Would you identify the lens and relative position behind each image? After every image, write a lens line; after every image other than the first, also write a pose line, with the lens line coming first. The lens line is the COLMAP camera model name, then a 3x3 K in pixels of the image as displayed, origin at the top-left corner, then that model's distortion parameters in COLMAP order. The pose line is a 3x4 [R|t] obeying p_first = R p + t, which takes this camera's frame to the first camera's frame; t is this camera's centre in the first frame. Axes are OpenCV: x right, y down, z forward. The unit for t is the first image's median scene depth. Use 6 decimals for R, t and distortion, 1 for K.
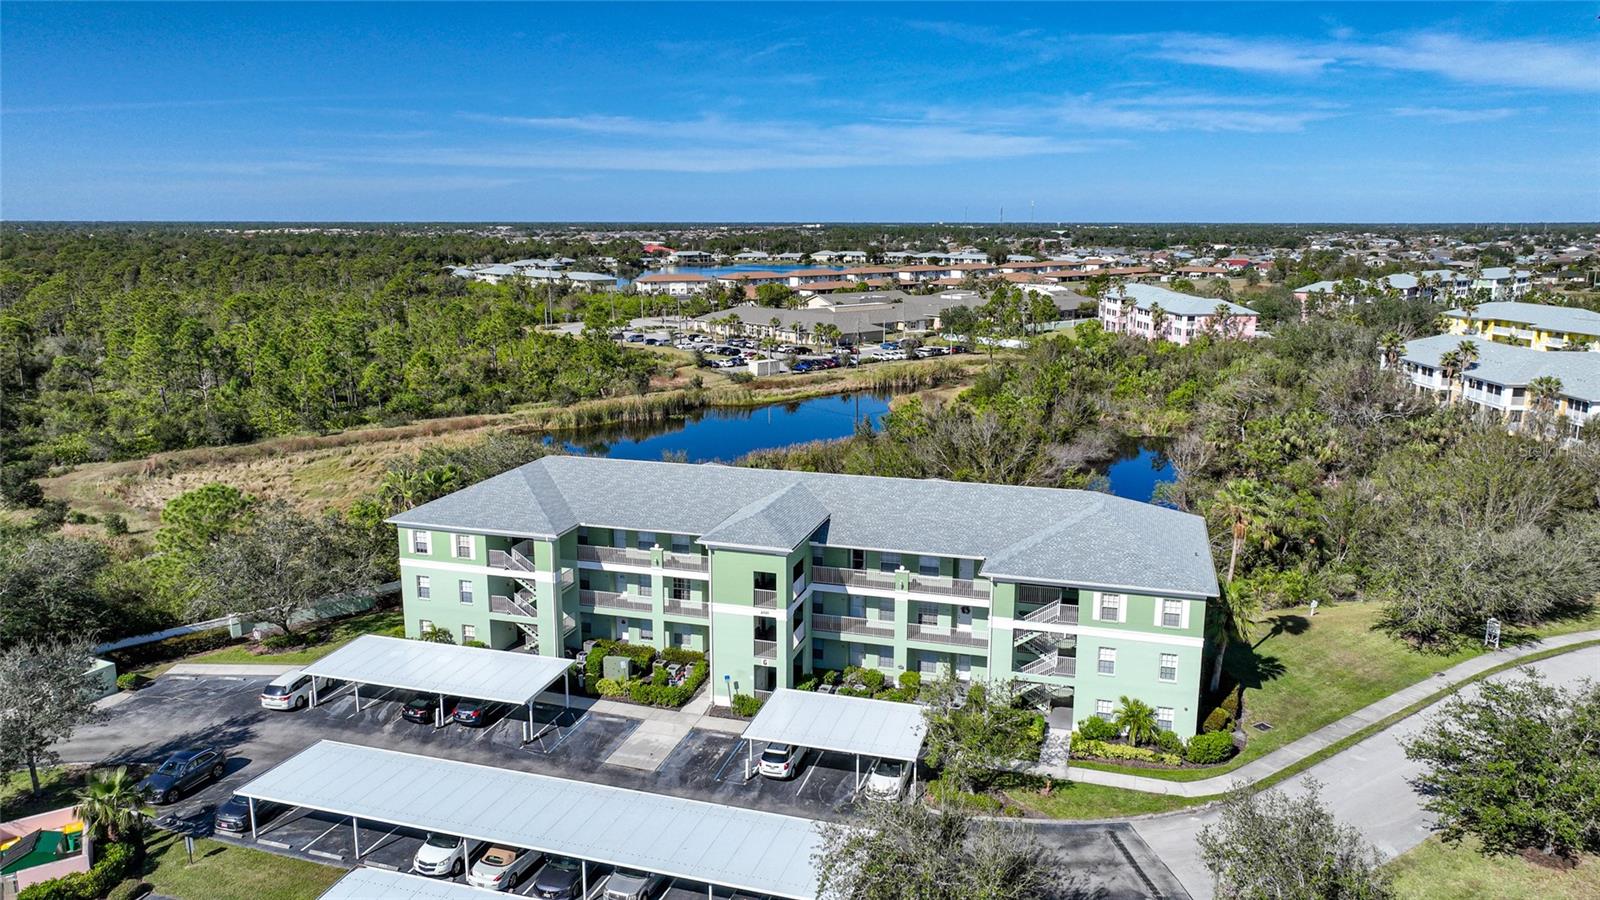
lens RADIAL K [[1122.9, 0, 800.0], [0, 1122.9, 450.0], [0, 0, 1]] dist [-0.001809, 0.016471]
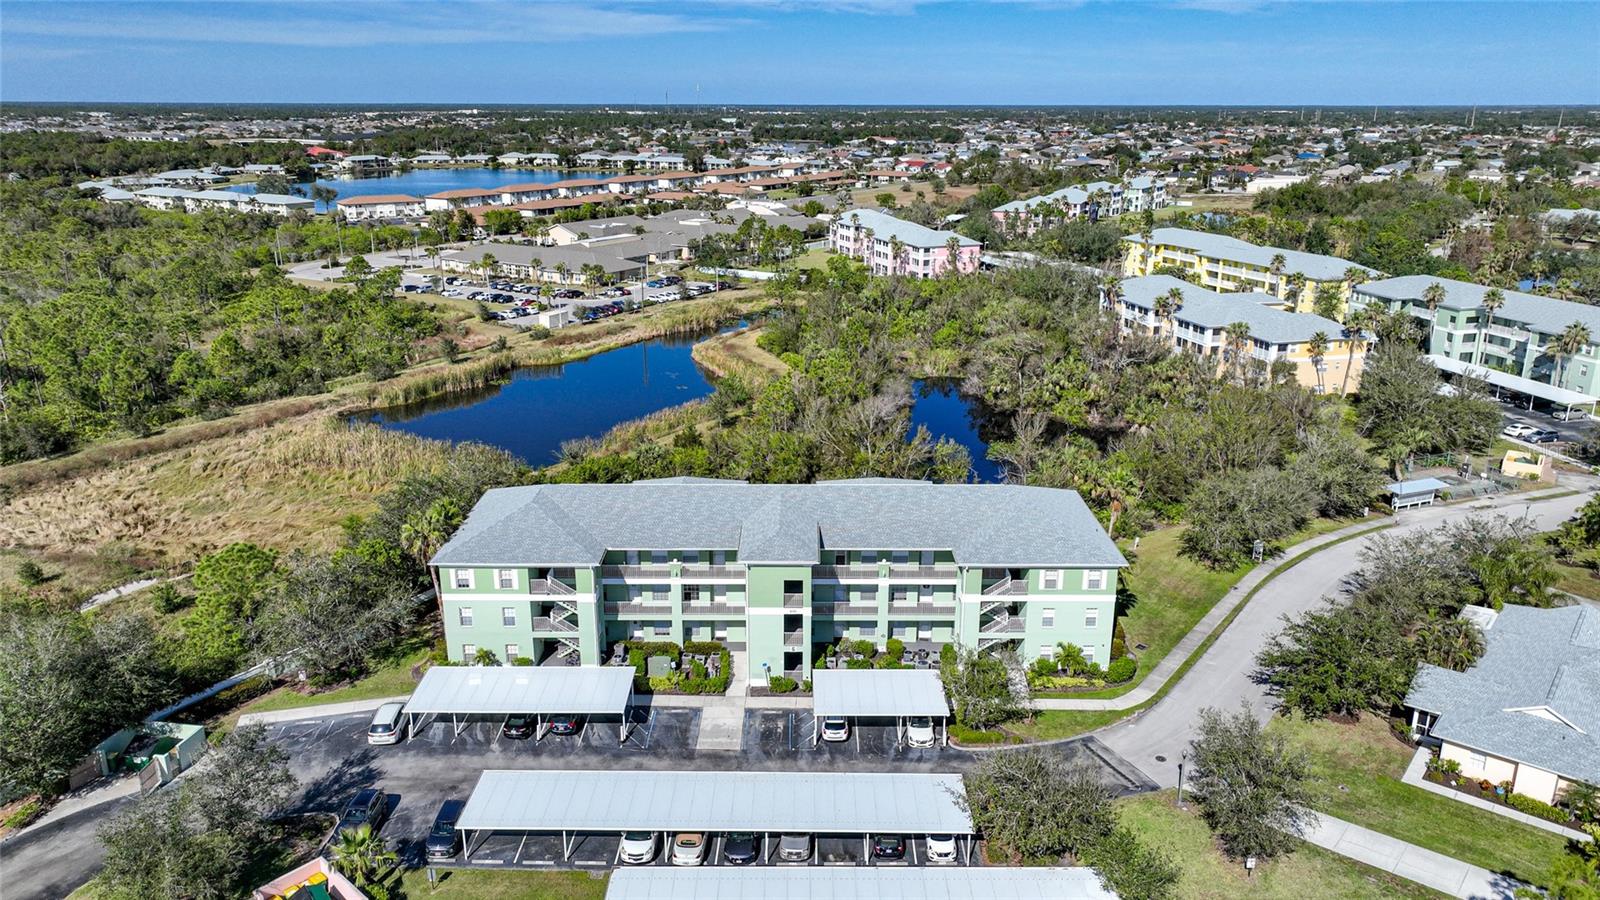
lens RADIAL K [[1123.6, 0, 800.0], [0, 1123.6, 450.0], [0, 0, 1]] dist [0.001679, 0.008837]
pose [[0.957526, -0.084560, 0.275670, -0.313989], [0.056722, 0.992591, 0.107450, -0.149197], [-0.282713, -0.087249, 0.955228, -0.166136]]
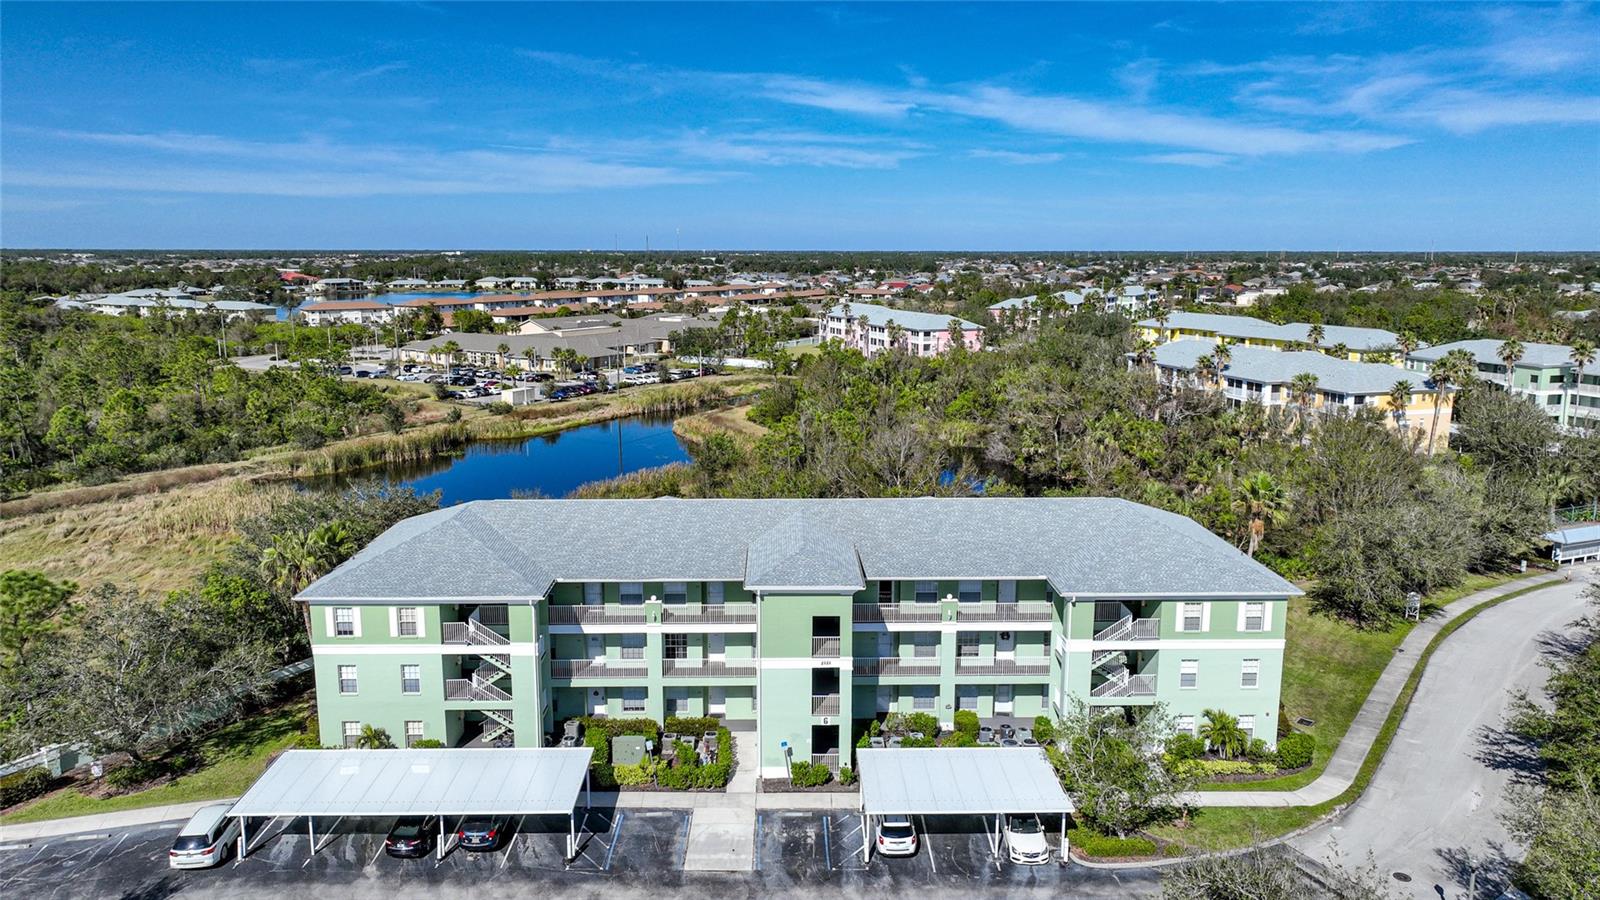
lens RADIAL K [[1122.9, 0, 800.0], [0, 1122.9, 450.0], [0, 0, 1]] dist [-0.001809, 0.016471]
pose [[0.951407, -0.053889, 0.303185, -0.267073], [0.061208, 0.998017, -0.014685, -0.006001], [-0.301793, 0.032529, 0.952818, 0.158812]]
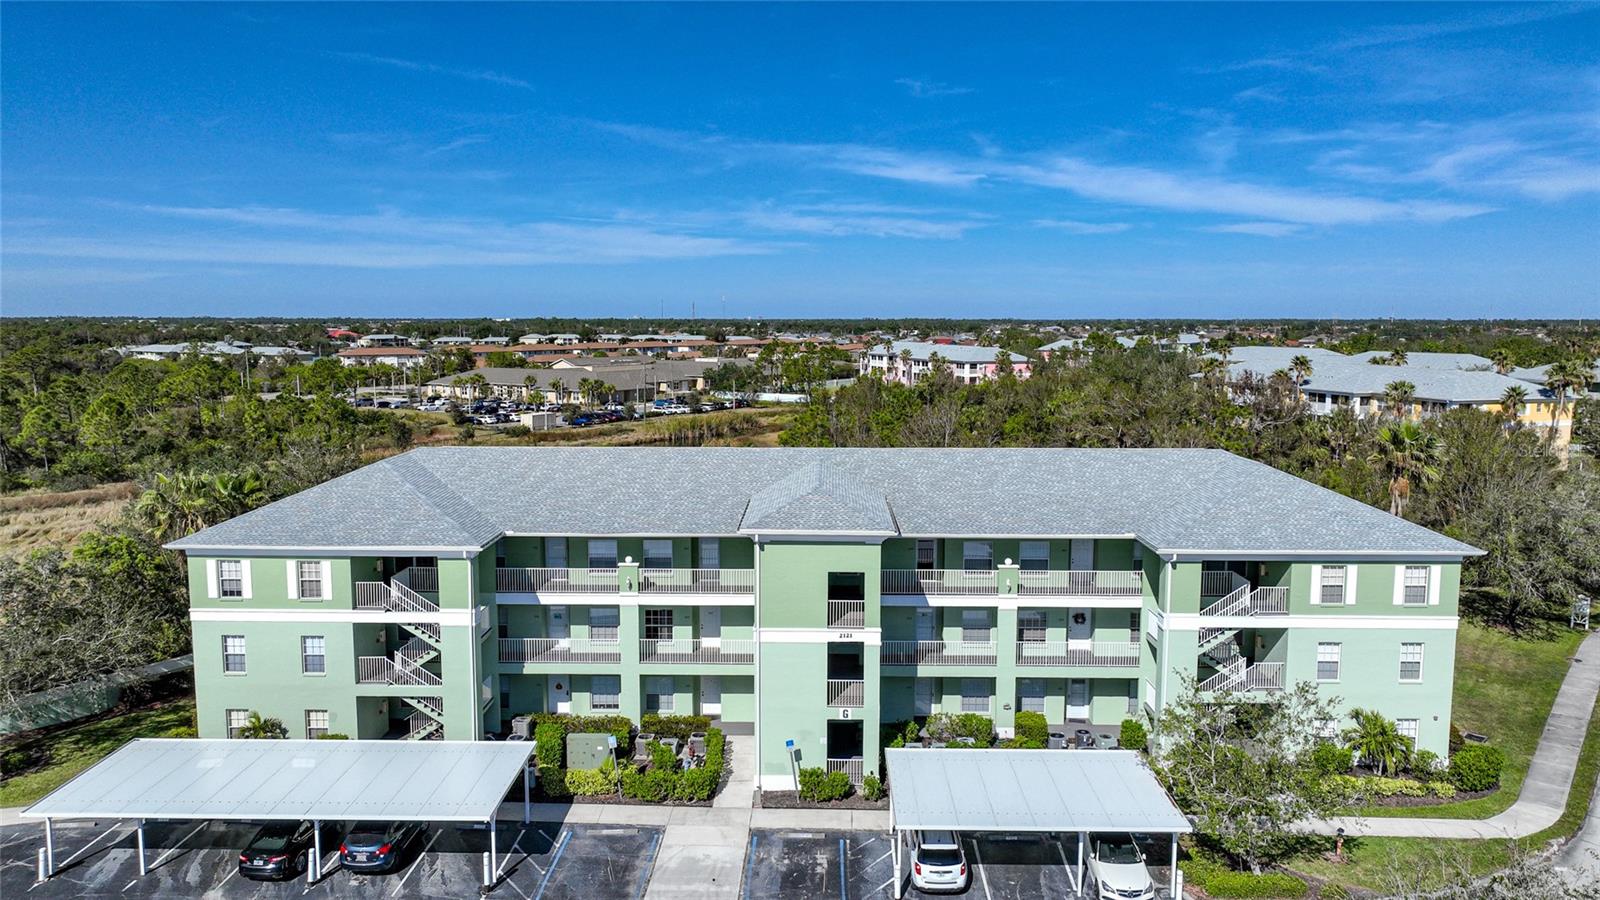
lens RADIAL K [[1122.9, 0, 800.0], [0, 1122.9, 450.0], [0, 0, 1]] dist [-0.001809, 0.016471]
pose [[0.962945, -0.030890, 0.267921, -0.201552], [0.053553, 0.995538, -0.077696, 0.076579], [-0.264326, 0.089165, 0.960303, 0.327478]]
